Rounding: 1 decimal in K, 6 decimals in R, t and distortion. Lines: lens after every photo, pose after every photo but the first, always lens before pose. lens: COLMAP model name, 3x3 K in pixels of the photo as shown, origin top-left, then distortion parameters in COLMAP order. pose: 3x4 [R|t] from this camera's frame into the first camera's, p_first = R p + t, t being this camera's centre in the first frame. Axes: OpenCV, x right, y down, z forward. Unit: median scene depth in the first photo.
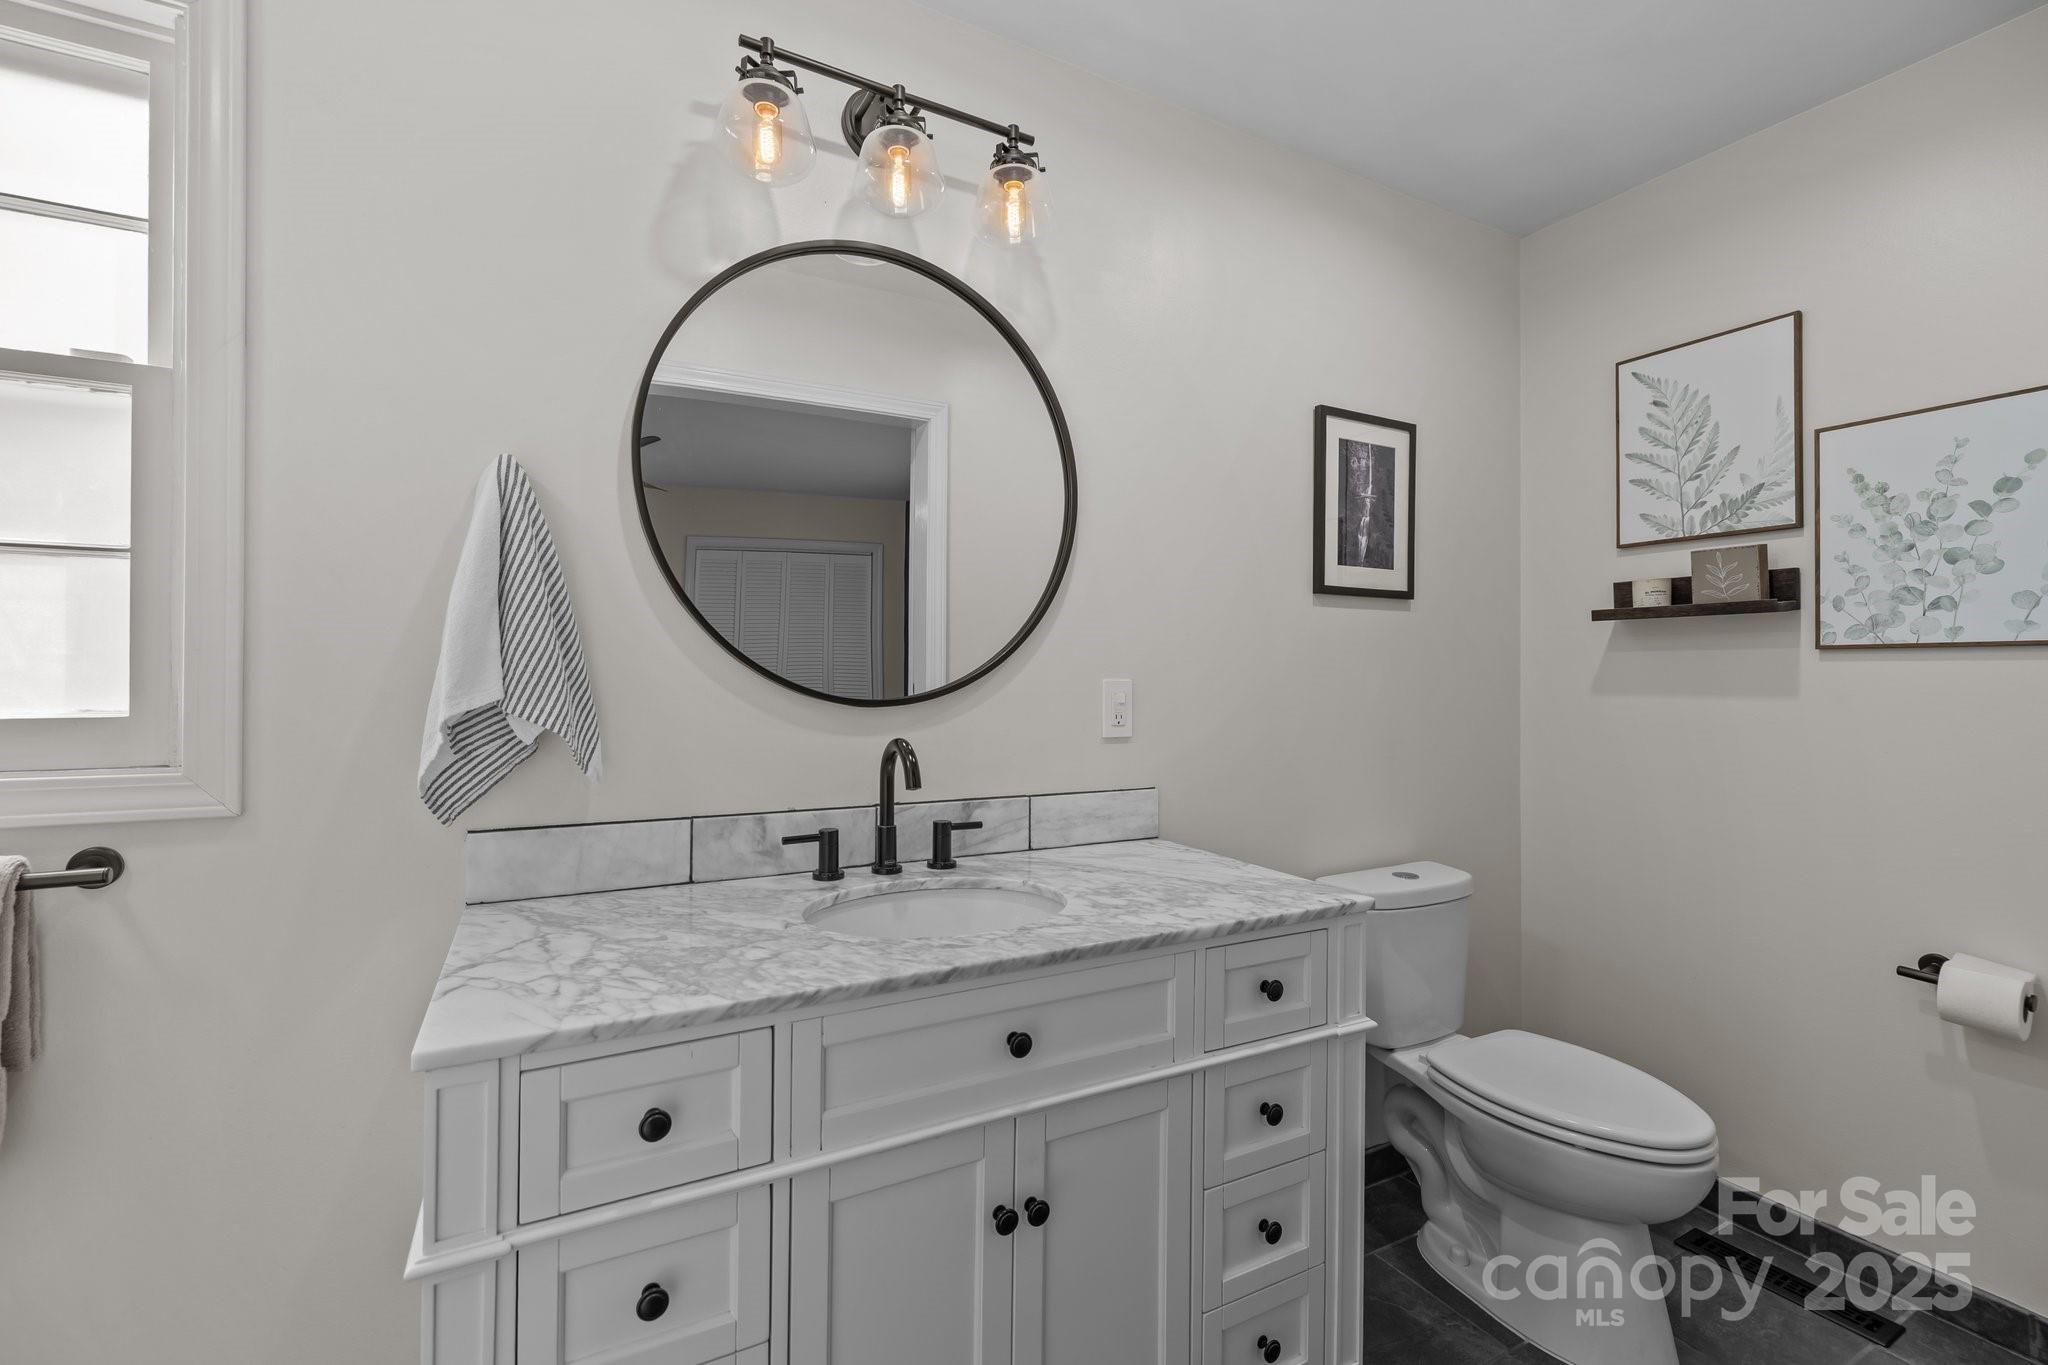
lens RADIAL K [[890.1, 0, 1019.6], [0, 890.1, 670.2], [0, 0, 1]] dist [-0.007259, 0.000711]
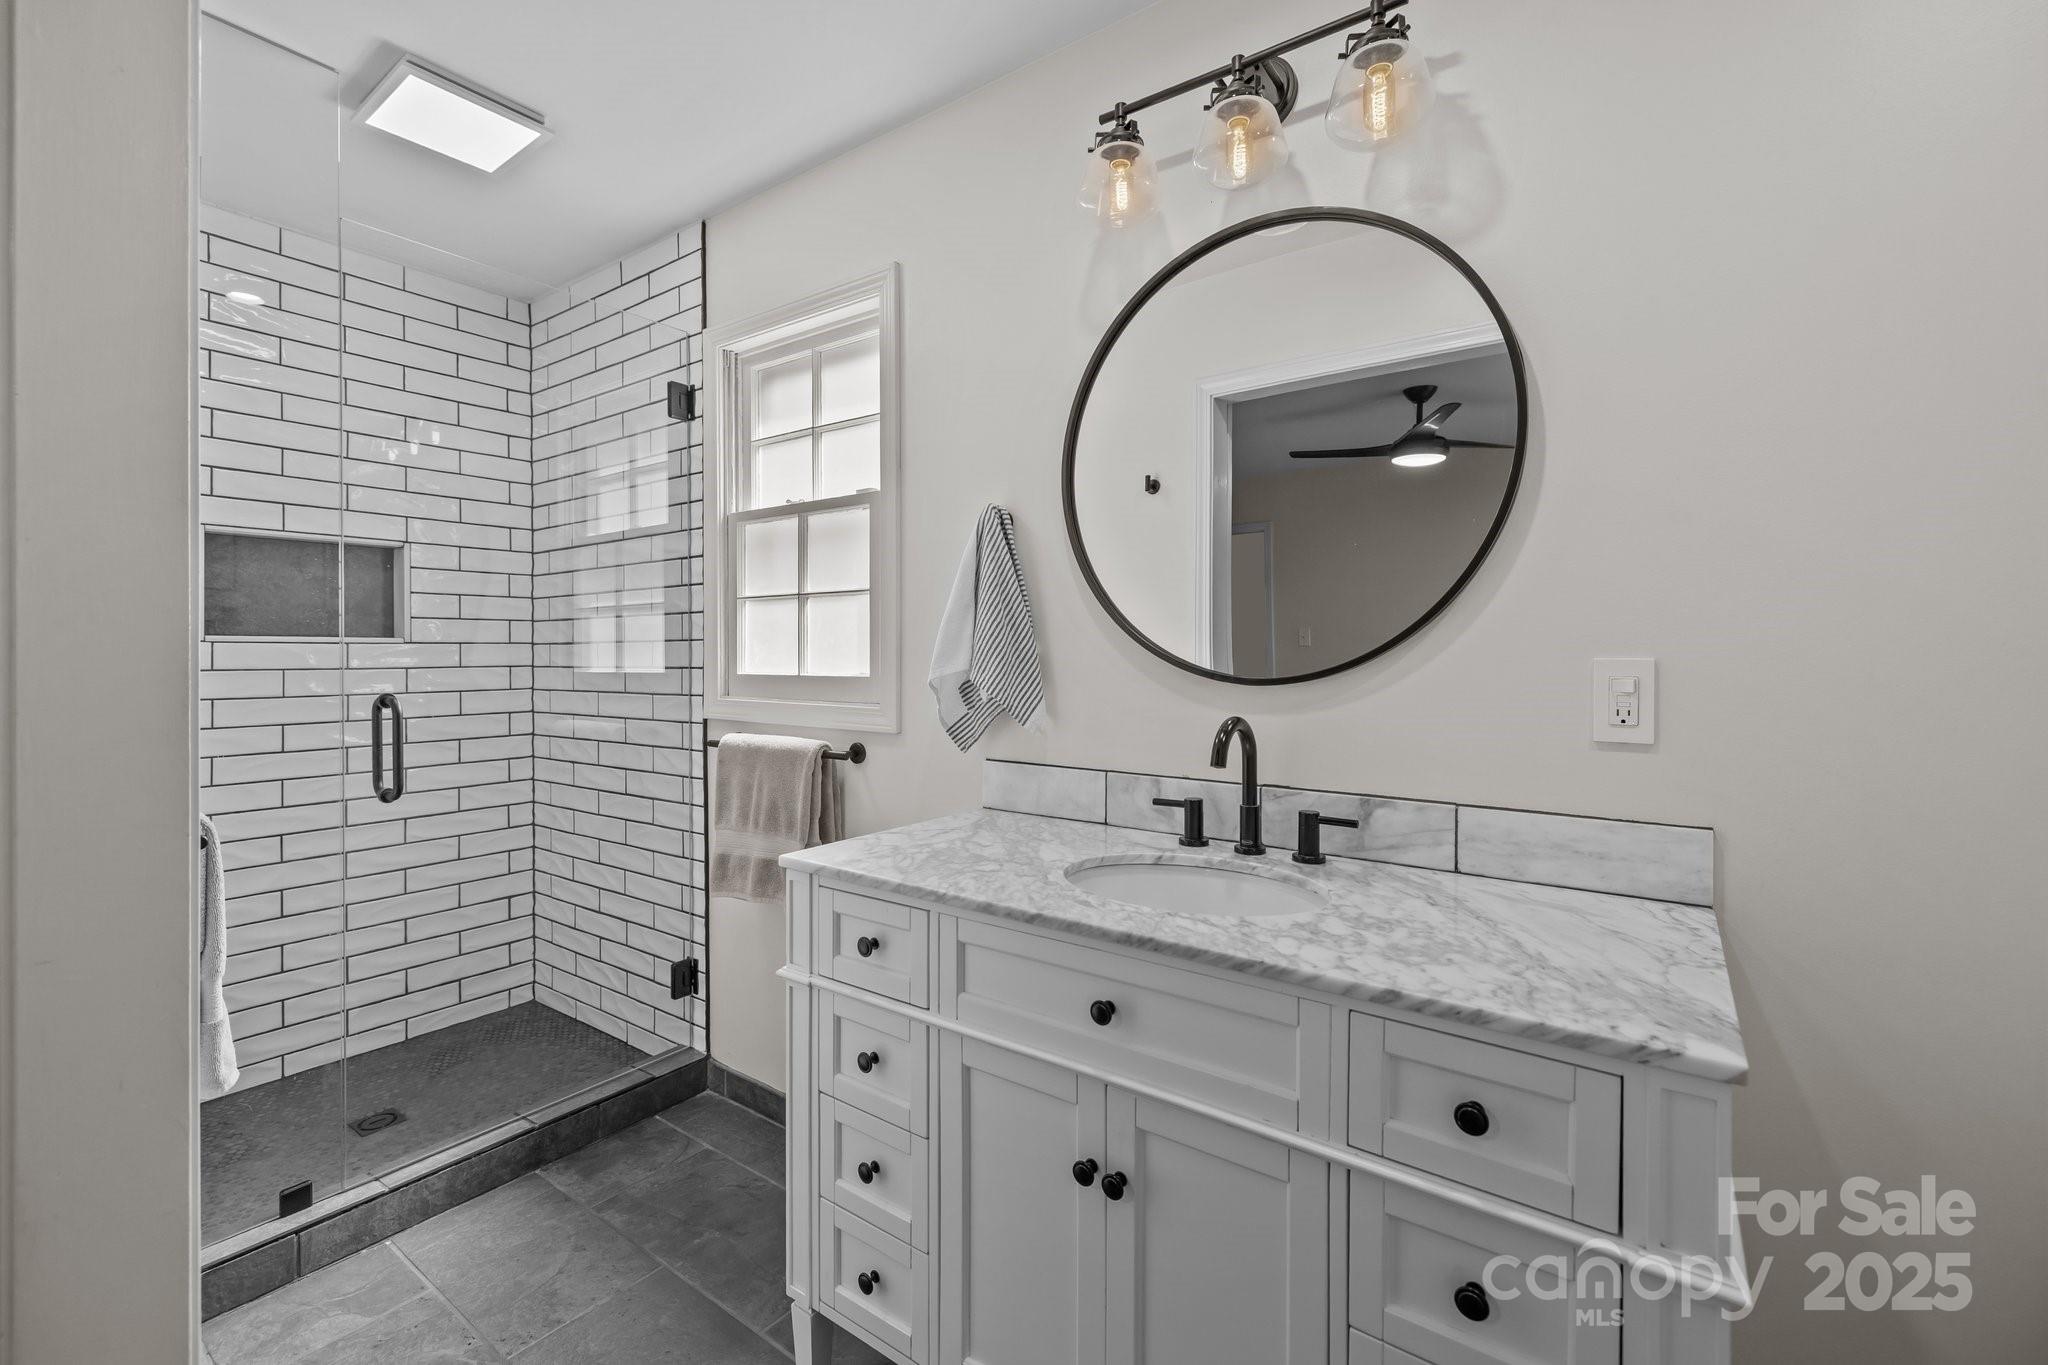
lens RADIAL K [[890.1, 0, 1013.8], [0, 890.1, 660.5], [0, 0, 1]] dist [-0.007259, 0.000711]
pose [[0.414711, 0.000846, -0.909953, 0.748267], [0.005331, 0.999980, 0.003359, 0.010339], [0.909938, -0.006244, 0.414698, 0.409405]]
